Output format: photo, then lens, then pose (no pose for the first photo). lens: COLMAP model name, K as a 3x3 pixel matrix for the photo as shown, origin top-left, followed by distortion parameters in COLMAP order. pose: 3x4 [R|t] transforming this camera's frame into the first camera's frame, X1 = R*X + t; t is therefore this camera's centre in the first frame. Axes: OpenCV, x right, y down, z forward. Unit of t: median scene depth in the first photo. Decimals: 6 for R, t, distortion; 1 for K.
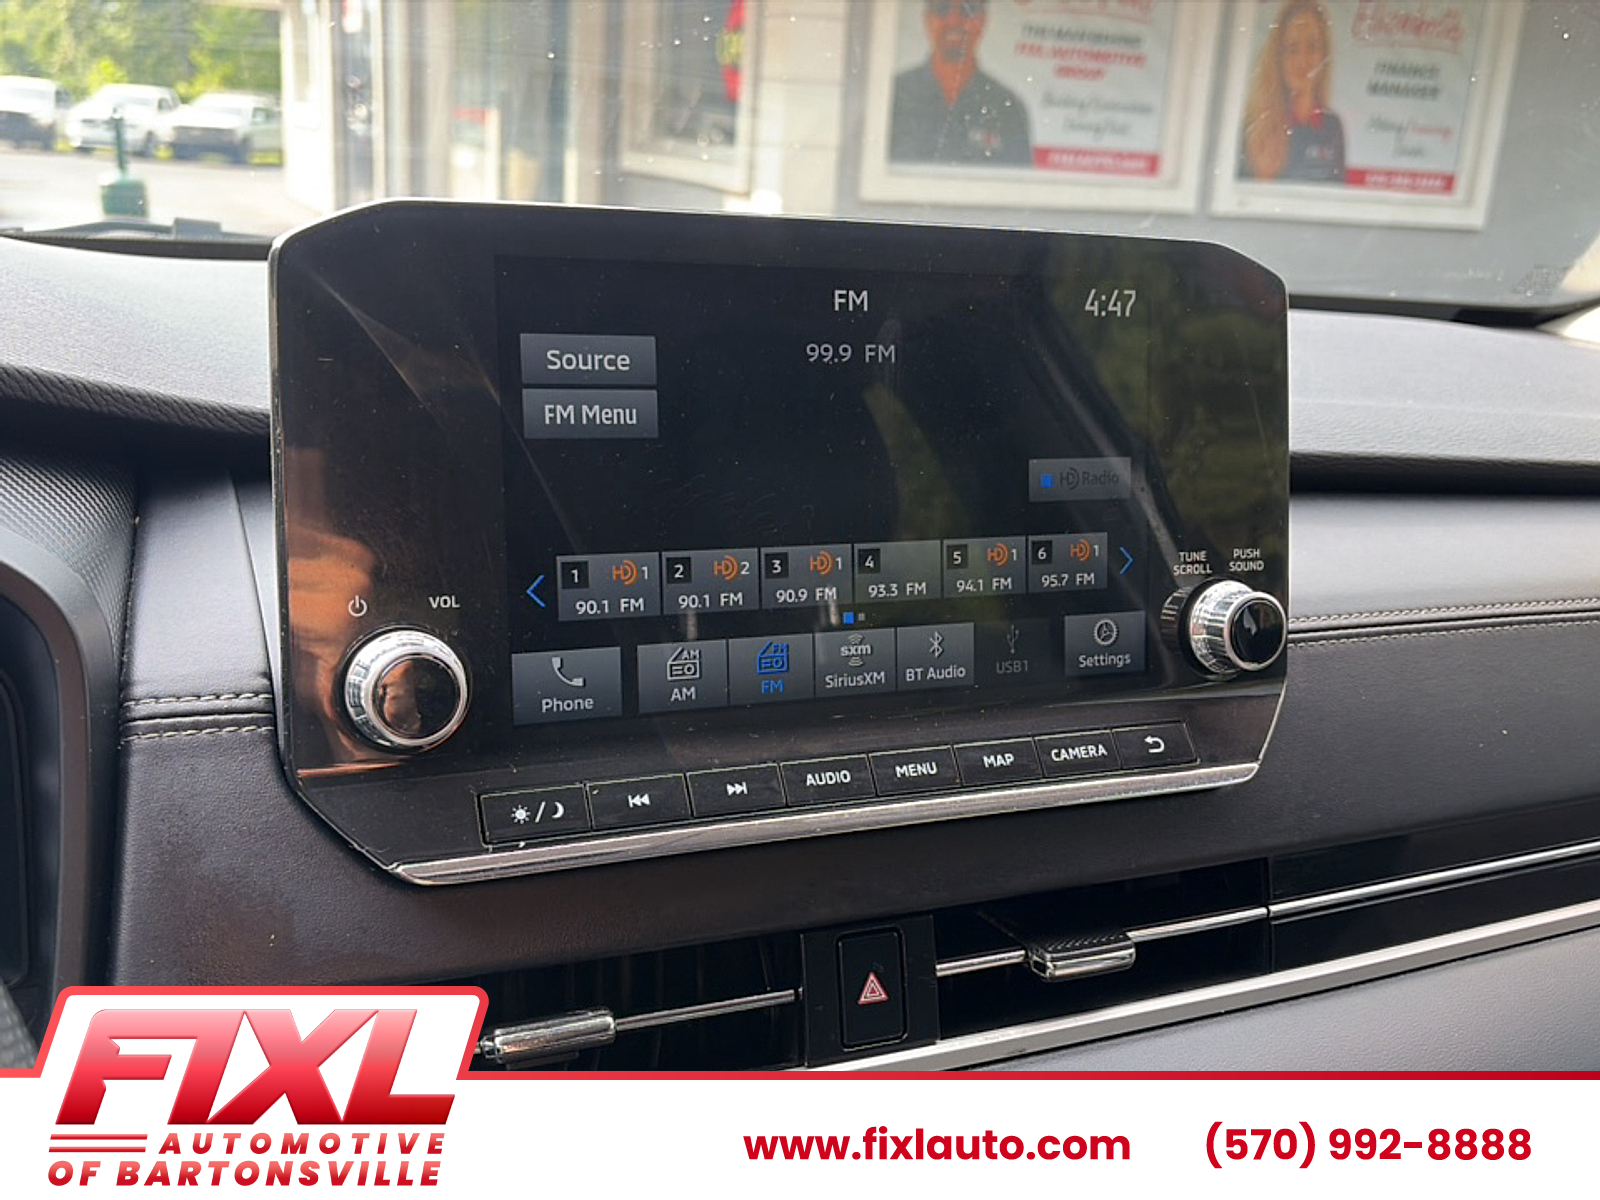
lens RADIAL K [[1595.5, 0, 802.7], [0, 1595.5, 632.5], [0, 0, 1]] dist [0.014651, -0.000915]
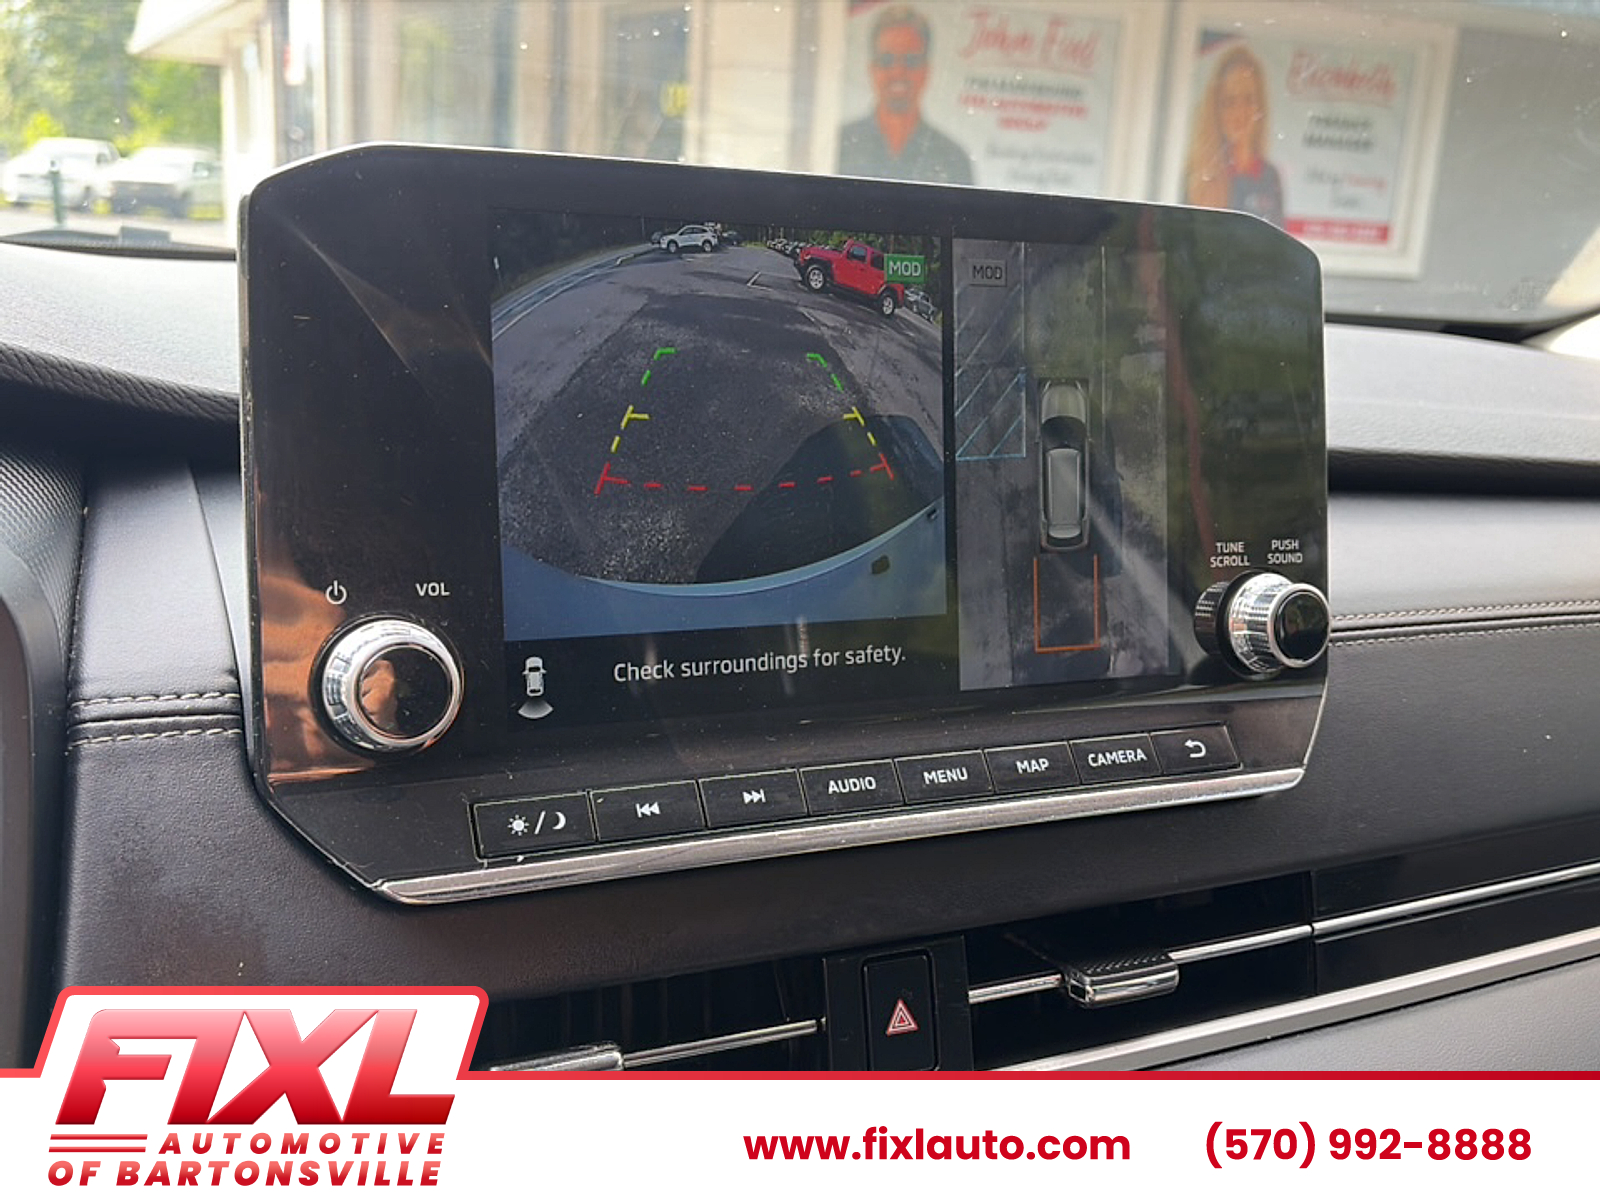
lens RADIAL K [[1607.1, 0, 805.4], [0, 1607.1, 627.5], [0, 0, 1]] dist [-0.018958, 0.085360]
pose [[0.999390, -0.009914, 0.033476, -0.037021], [0.011050, 0.999363, -0.033924, 0.029321], [-0.033118, 0.034274, 0.998864, 0.074007]]
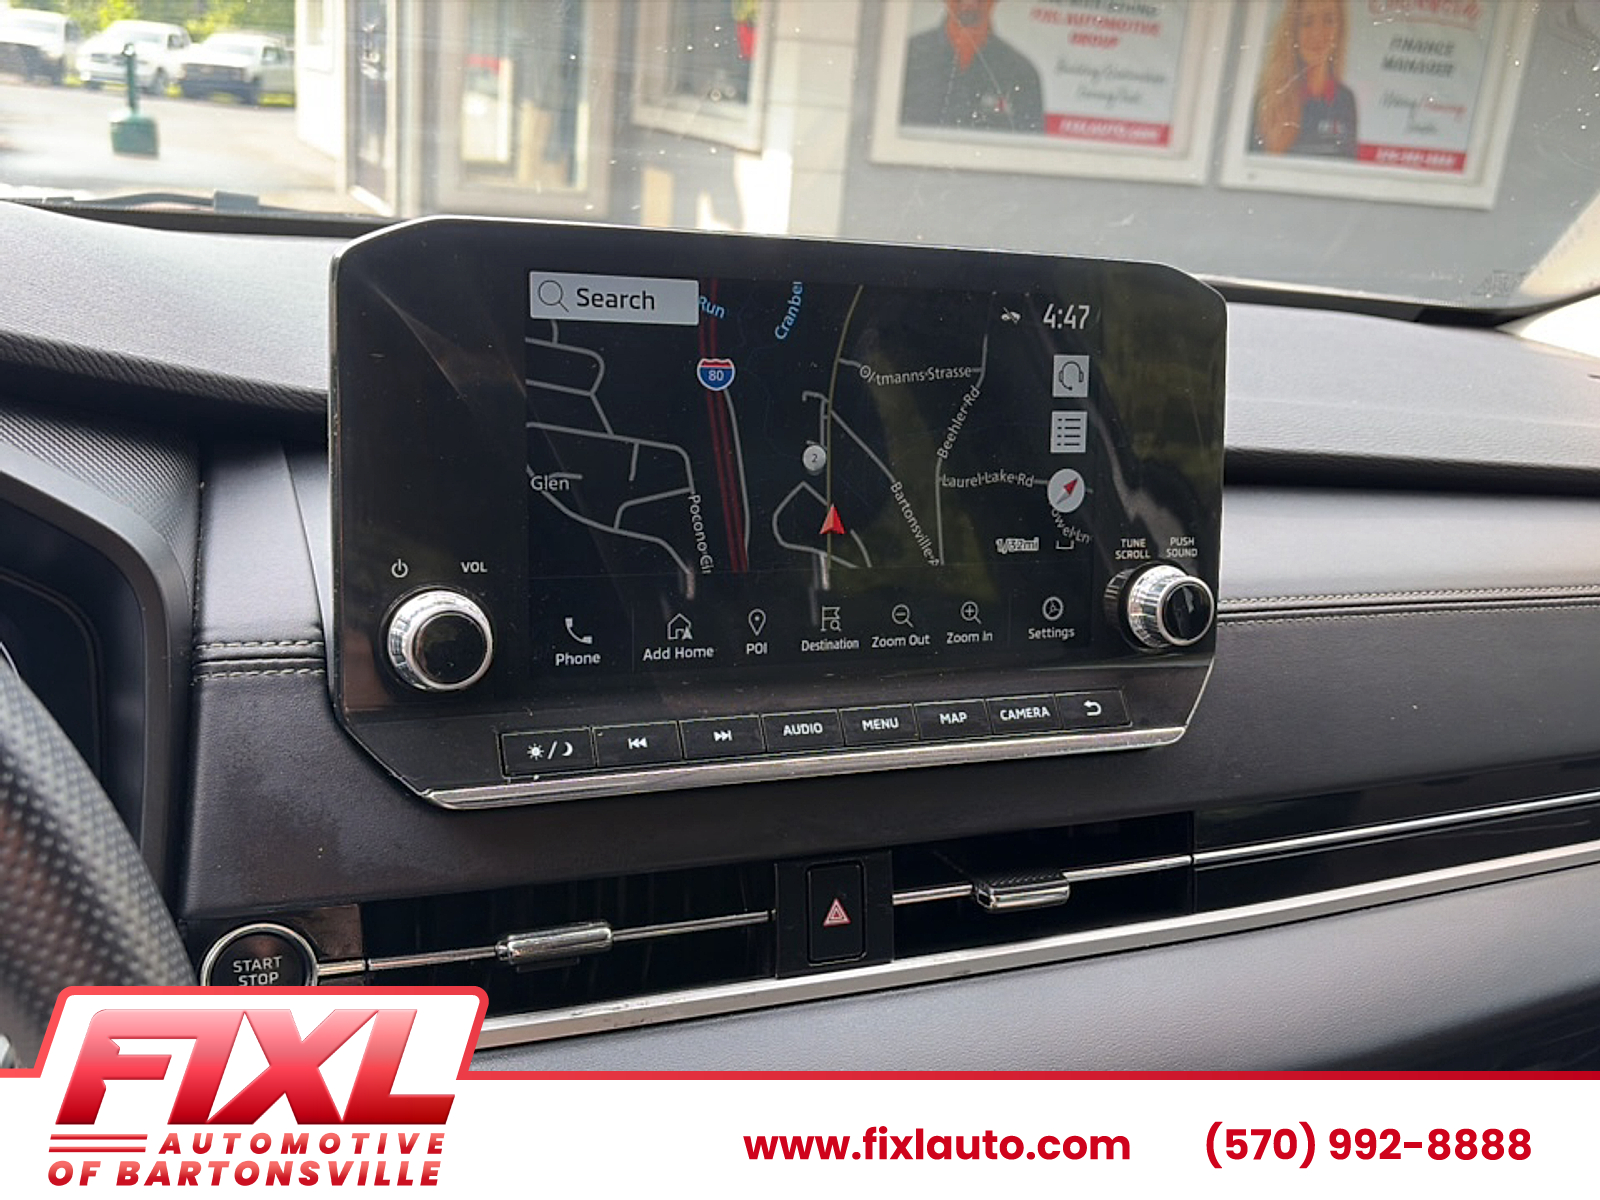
lens RADIAL K [[1578.2, 0, 802.1], [0, 1578.2, 634.3], [0, 0, 1]] dist [0.070141, -0.147902]
pose [[0.999576, 0.029106, 0.001099, 0.011216], [-0.029125, 0.999217, 0.026785, -0.006566], [-0.000318, -0.026806, 0.999641, -0.123890]]
